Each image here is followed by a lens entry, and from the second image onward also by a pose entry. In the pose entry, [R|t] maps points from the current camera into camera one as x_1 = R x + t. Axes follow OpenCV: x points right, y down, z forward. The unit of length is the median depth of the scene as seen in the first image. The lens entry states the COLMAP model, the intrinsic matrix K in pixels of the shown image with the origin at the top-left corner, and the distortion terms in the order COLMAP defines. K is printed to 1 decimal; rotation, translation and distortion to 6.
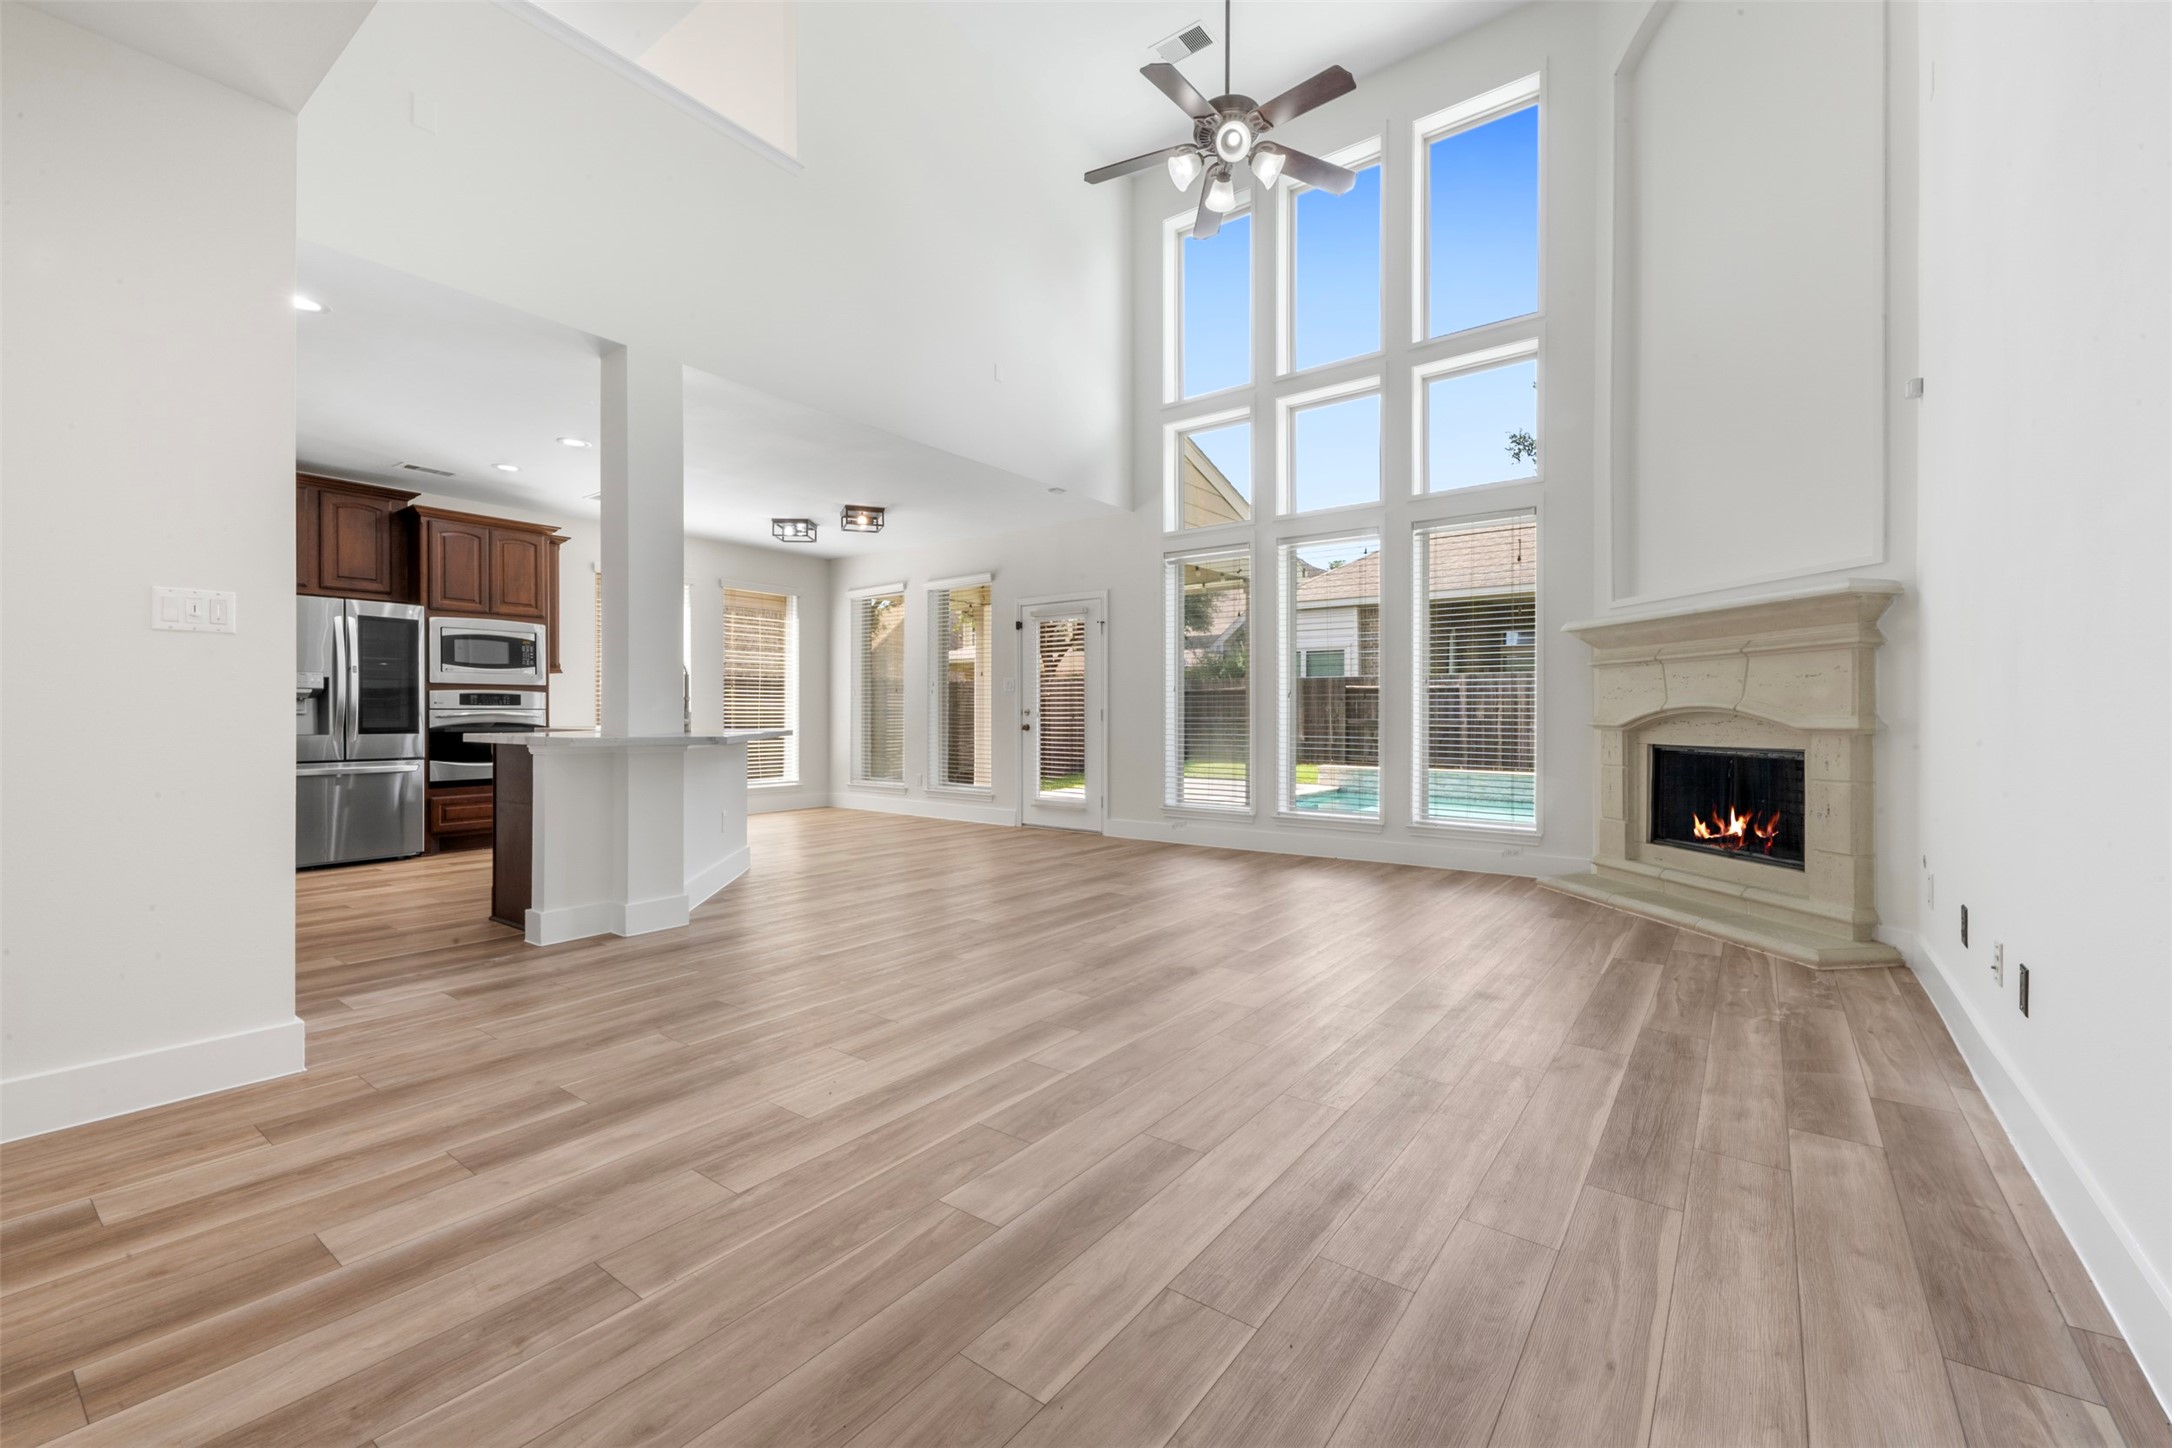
lens RADIAL K [[879.4, 0, 1116.0], [0, 879.4, 717.5], [0, 0, 1]] dist [0.000799, -0.006022]
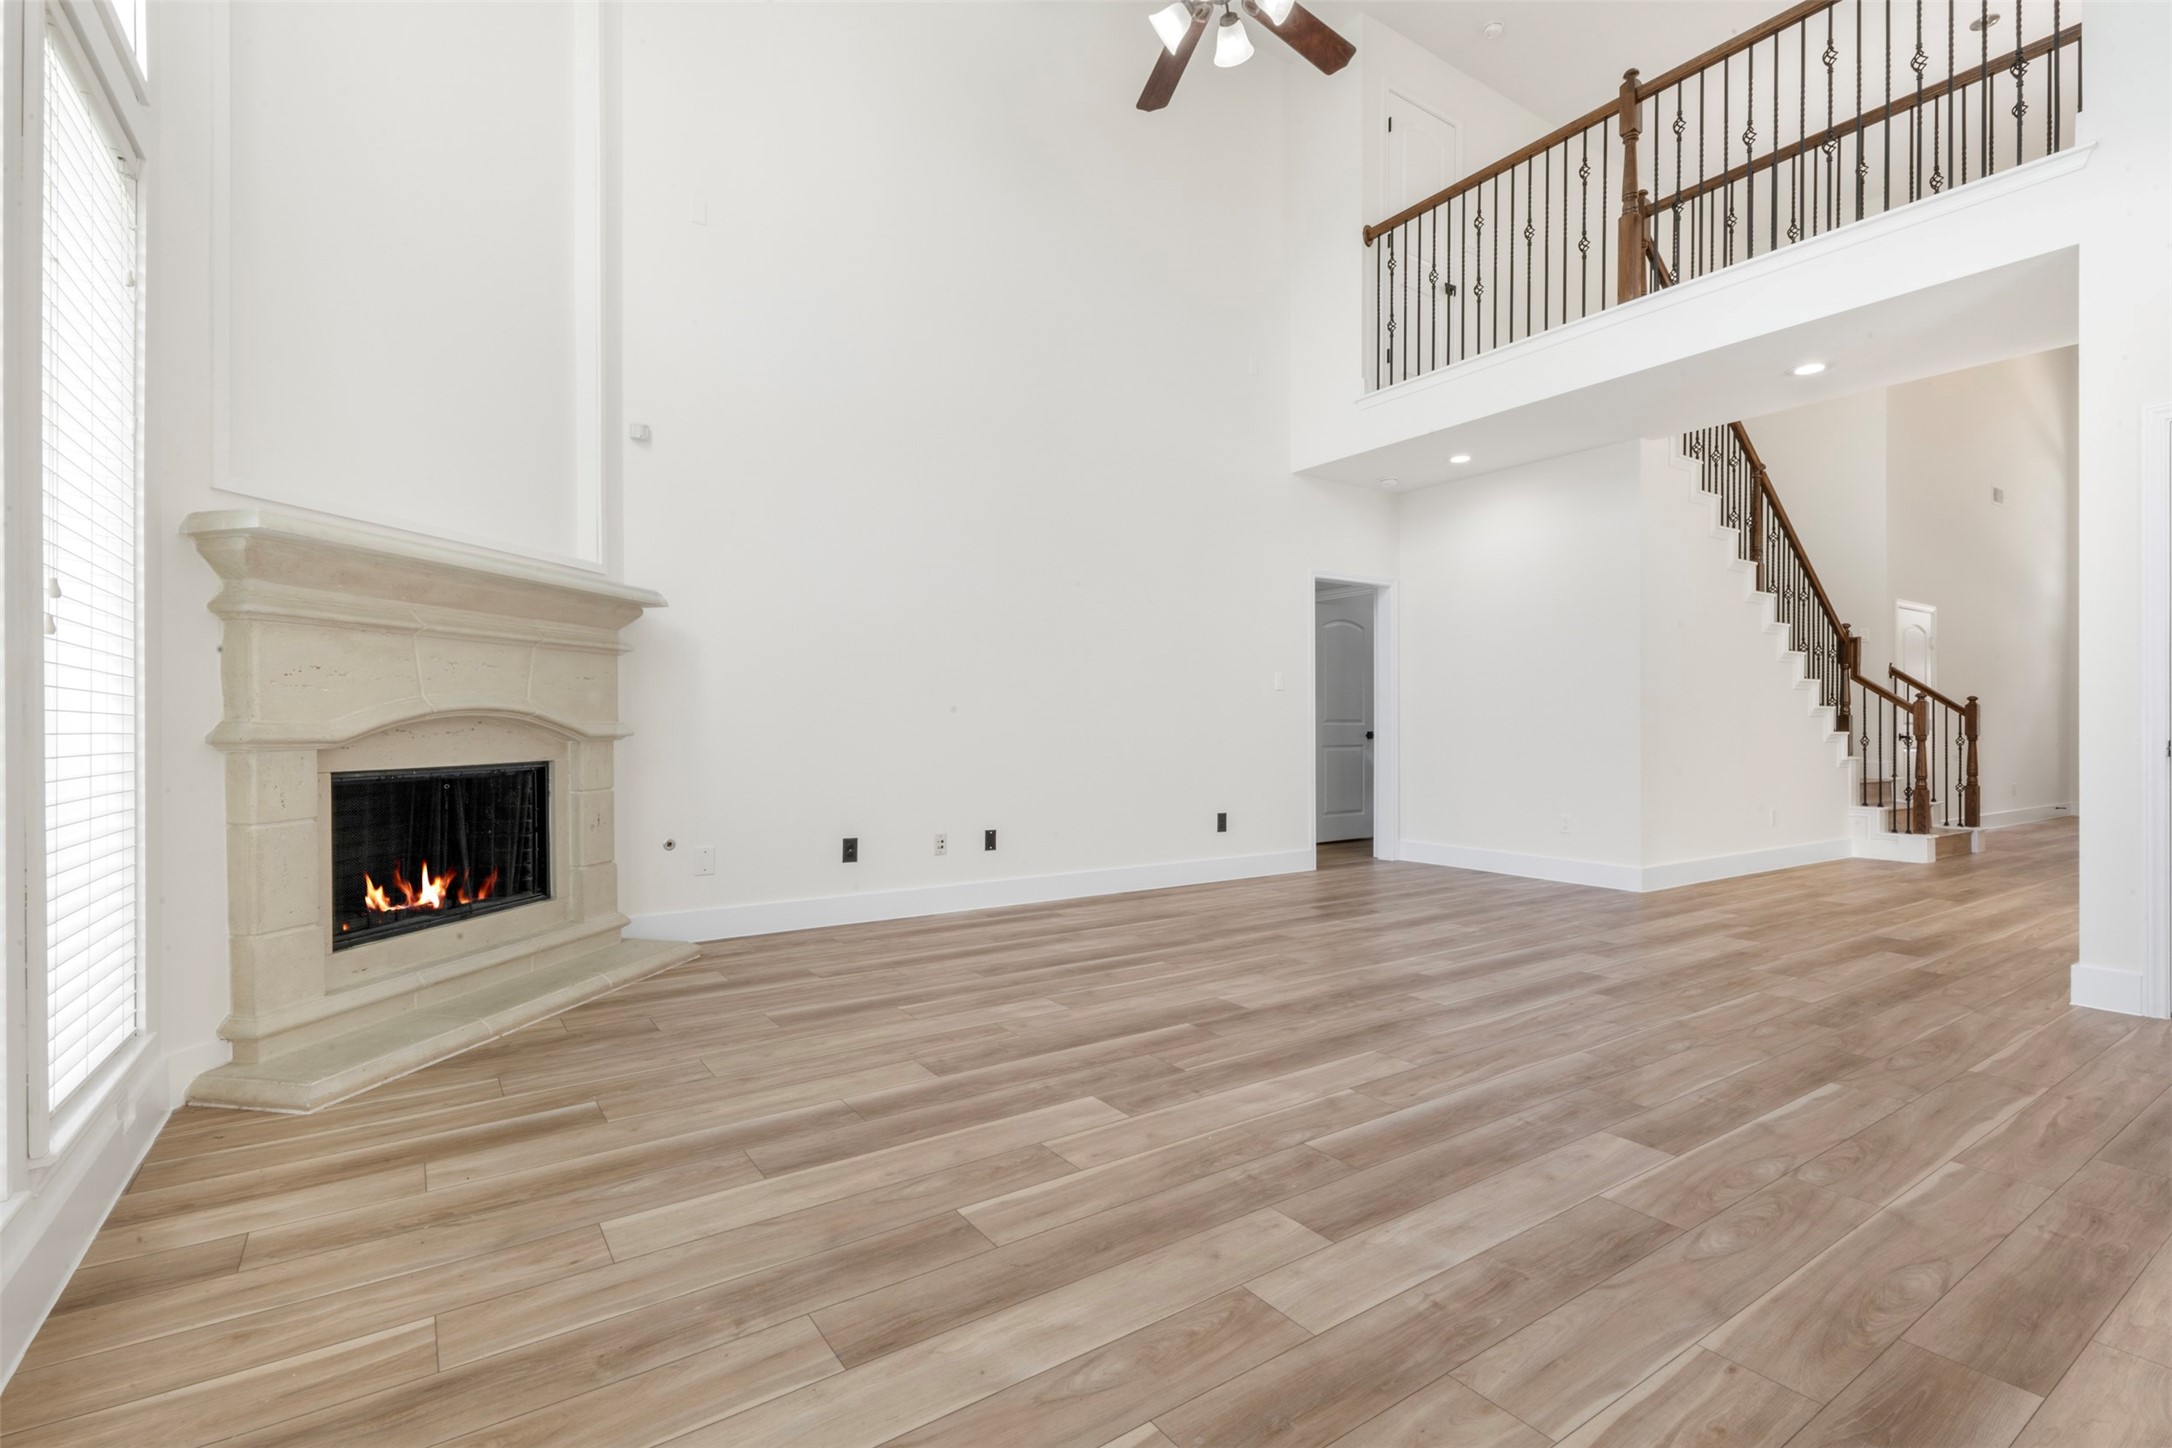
lens RADIAL K [[993.1, 0, 1051.3], [0, 993.1, 727.4], [0, 0, 1]] dist [0.000654, -0.000436]
pose [[-0.925006, -0.002847, 0.379943, -0.056260], [-0.000663, 0.999983, 0.005878, -0.001888], [-0.379953, 0.005185, -0.924991, 1.484714]]
